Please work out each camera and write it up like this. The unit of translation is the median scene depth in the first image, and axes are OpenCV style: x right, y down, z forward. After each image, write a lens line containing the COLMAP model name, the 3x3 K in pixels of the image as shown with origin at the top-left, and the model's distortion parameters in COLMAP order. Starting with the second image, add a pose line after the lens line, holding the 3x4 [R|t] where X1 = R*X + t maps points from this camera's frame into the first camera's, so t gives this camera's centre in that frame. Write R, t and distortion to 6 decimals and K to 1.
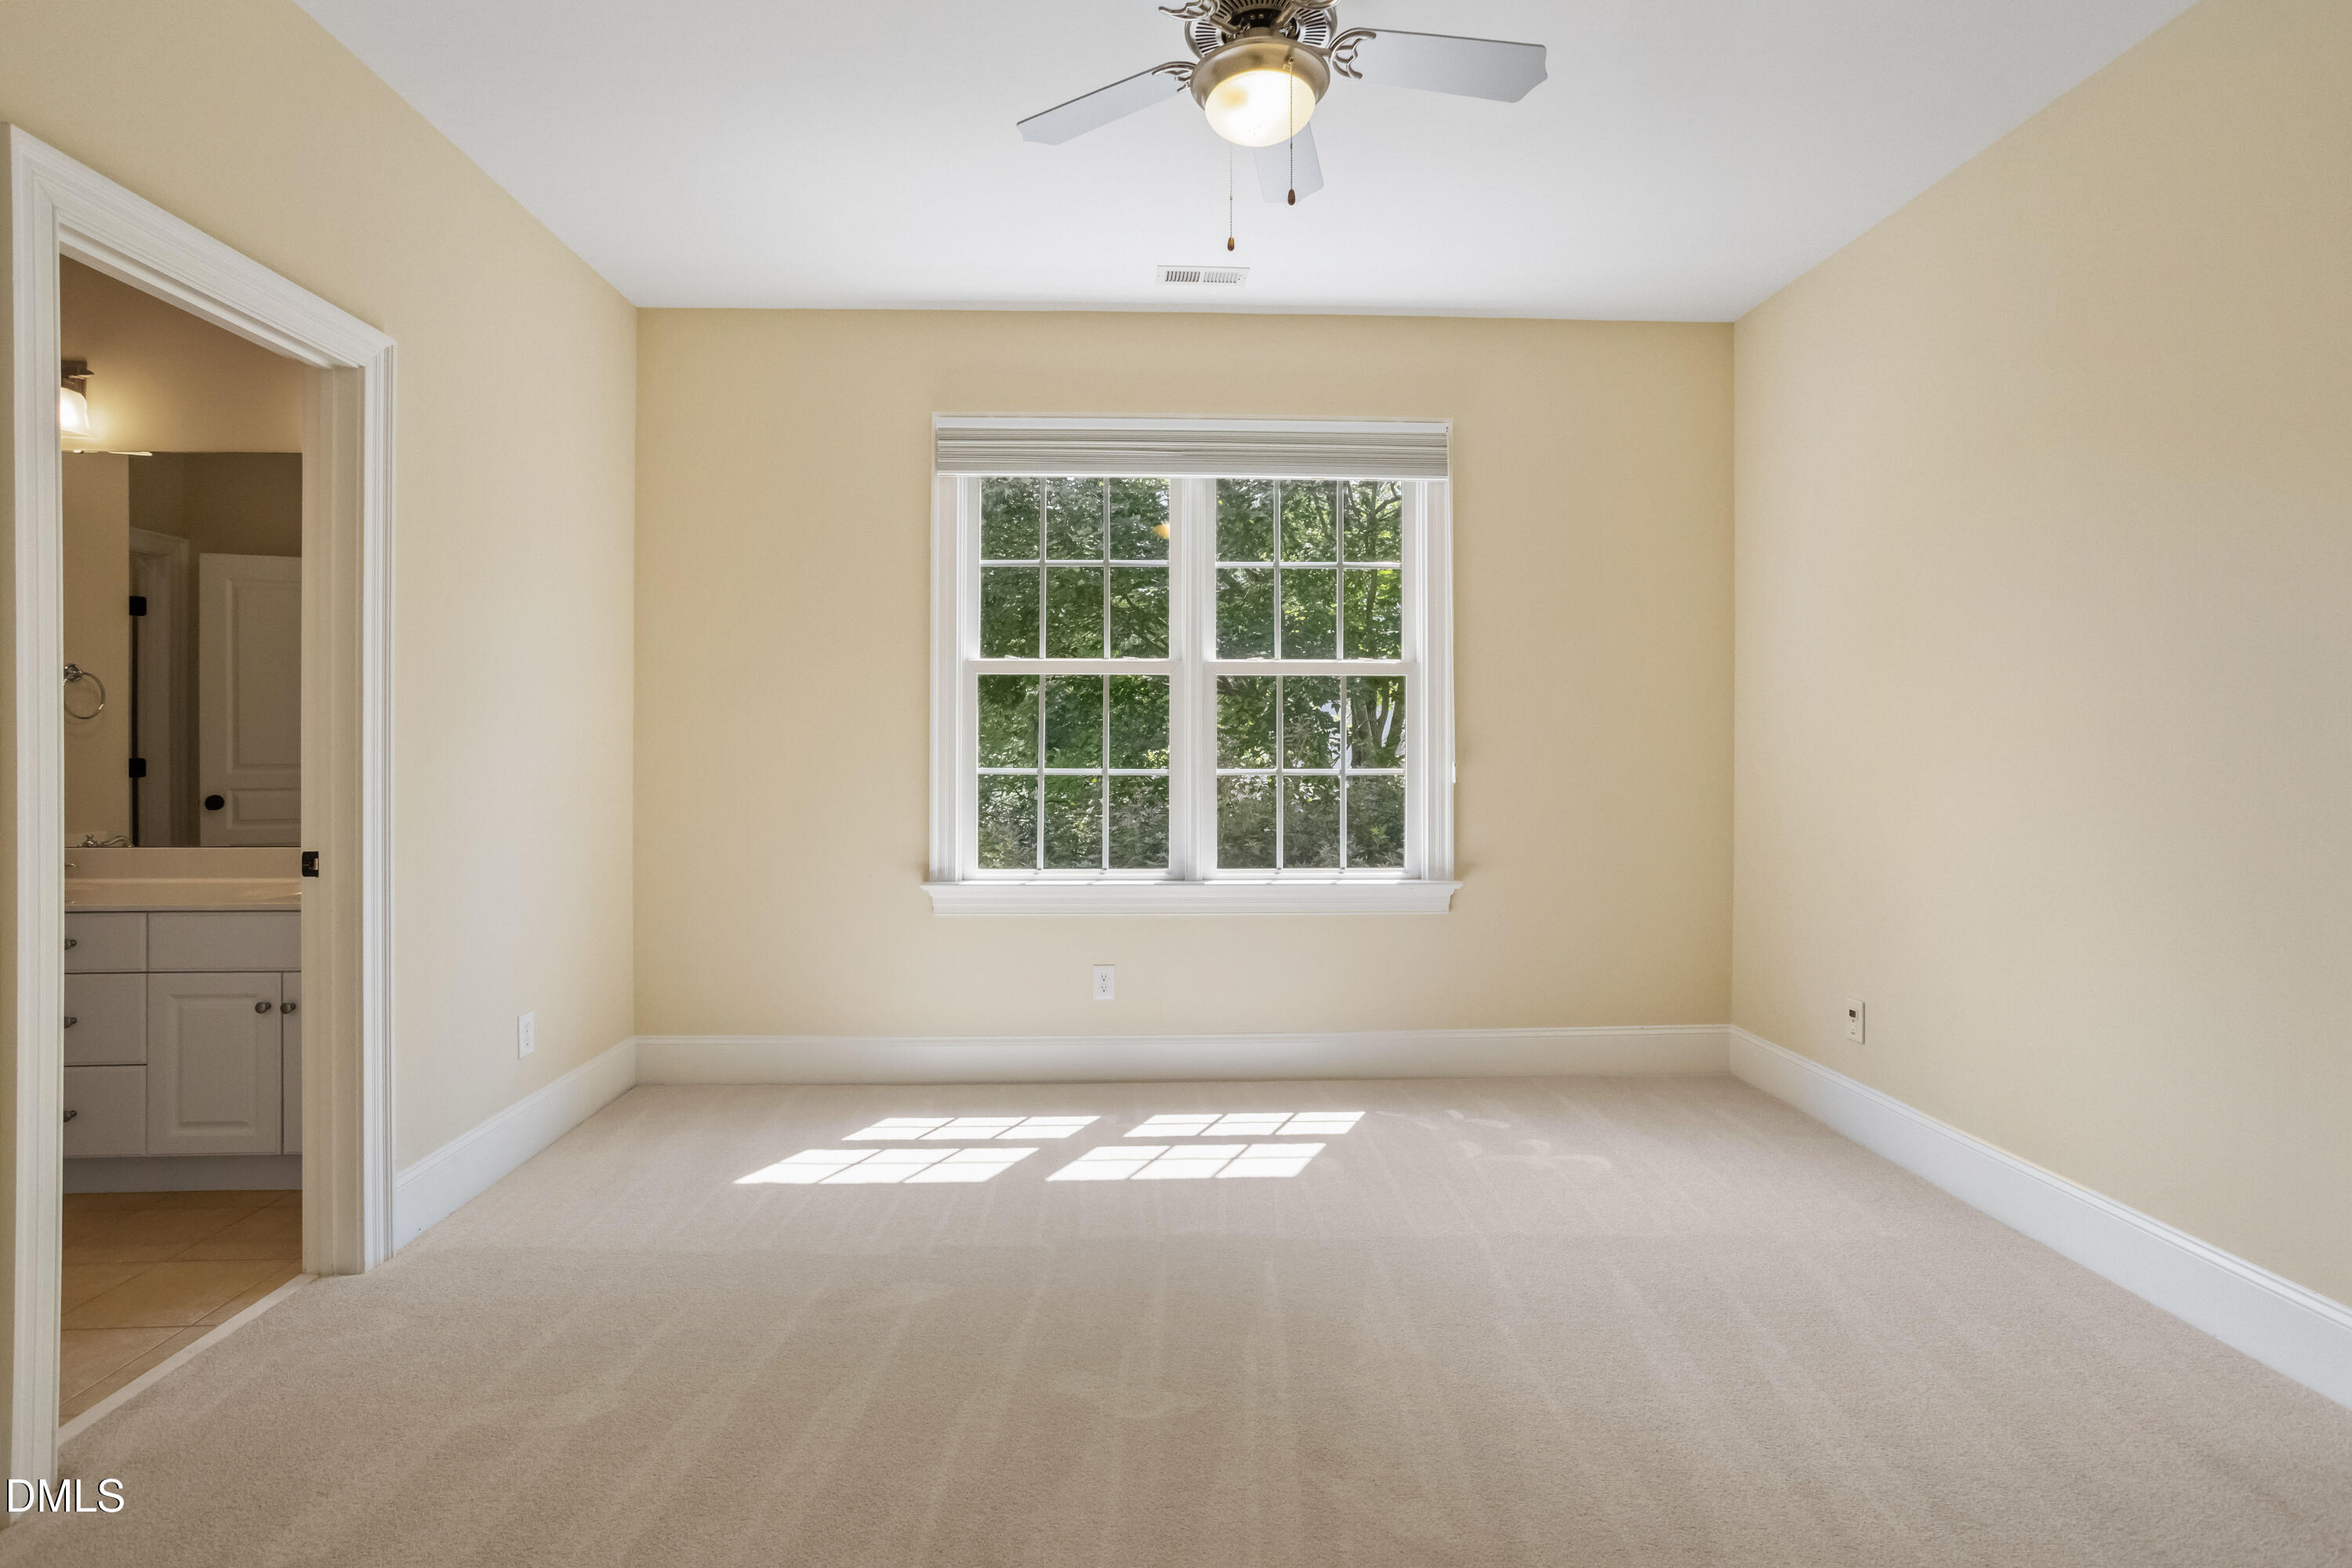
lens RADIAL K [[1145.8, 0, 1173.7], [0, 1145.8, 768.4], [0, 0, 1]] dist [-0.005301, 0.000118]
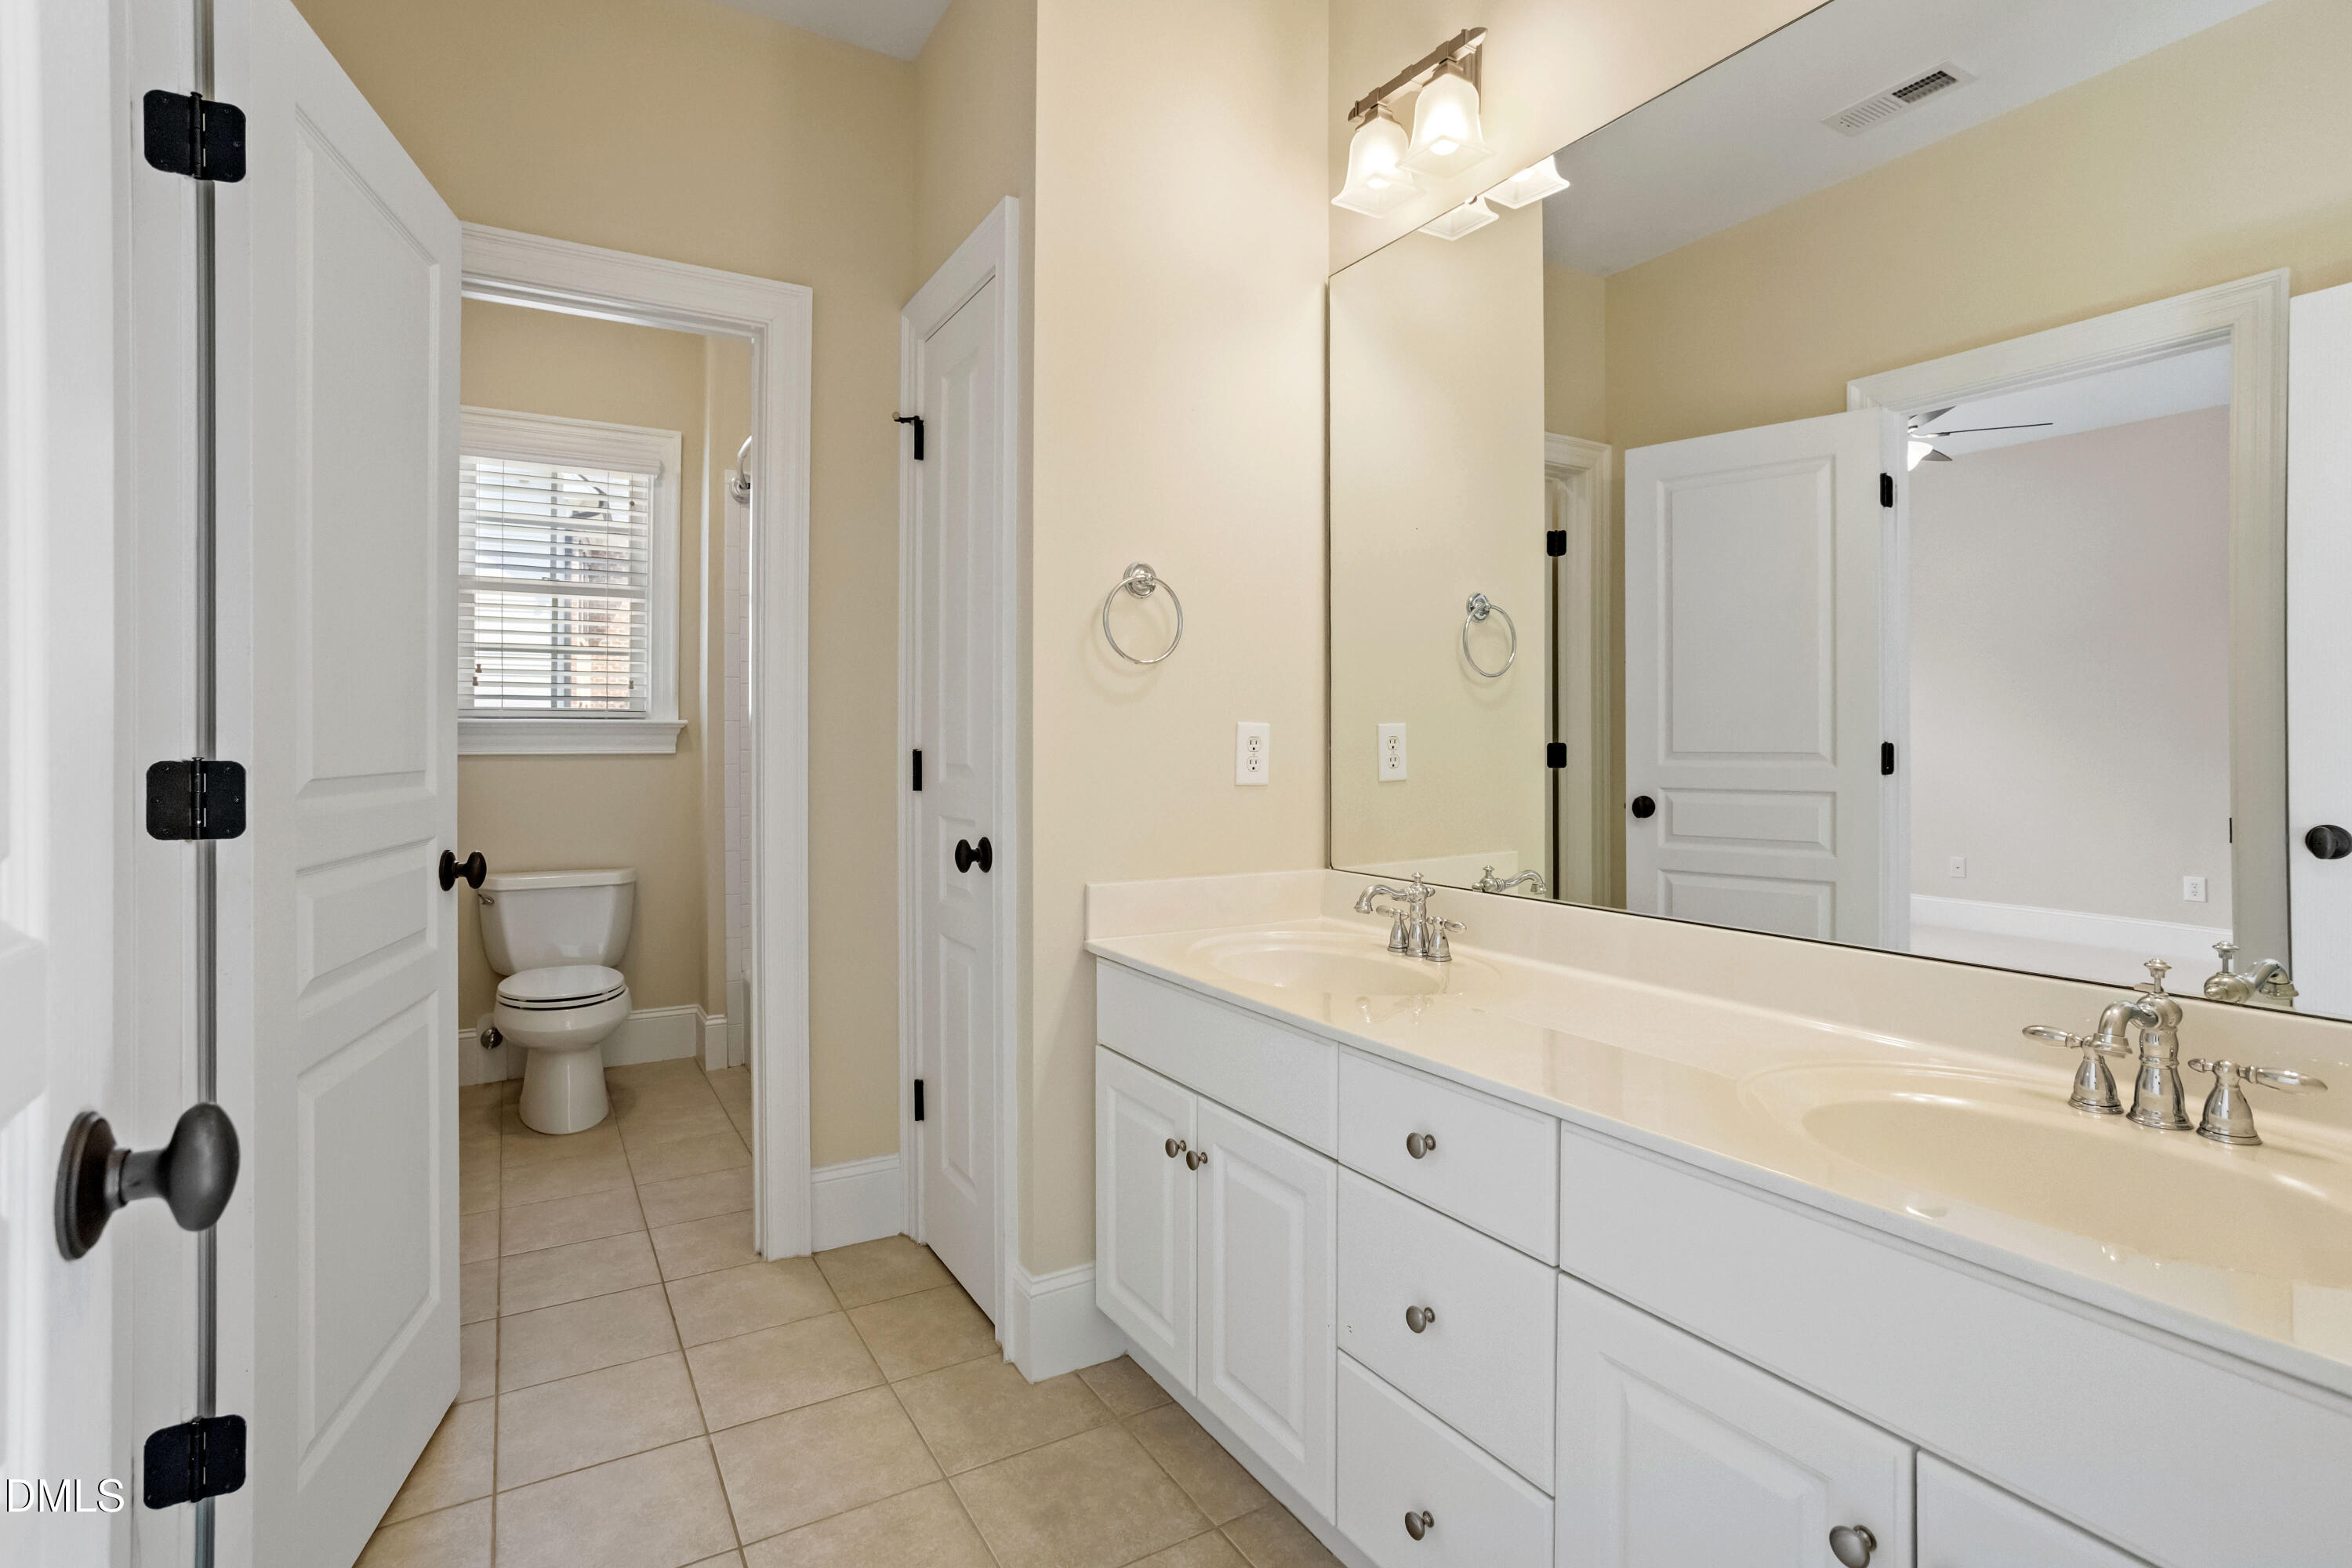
lens RADIAL K [[1145.8, 0, 1180.9], [0, 1145.8, 769.4], [0, 0, 1]] dist [-0.005301, 0.000118]
pose [[0.492917, -0.005958, -0.870056, -0.375286], [0.003777, 0.999982, -0.004709, 0.009260], [0.870068, -0.000965, 0.492931, 0.413606]]
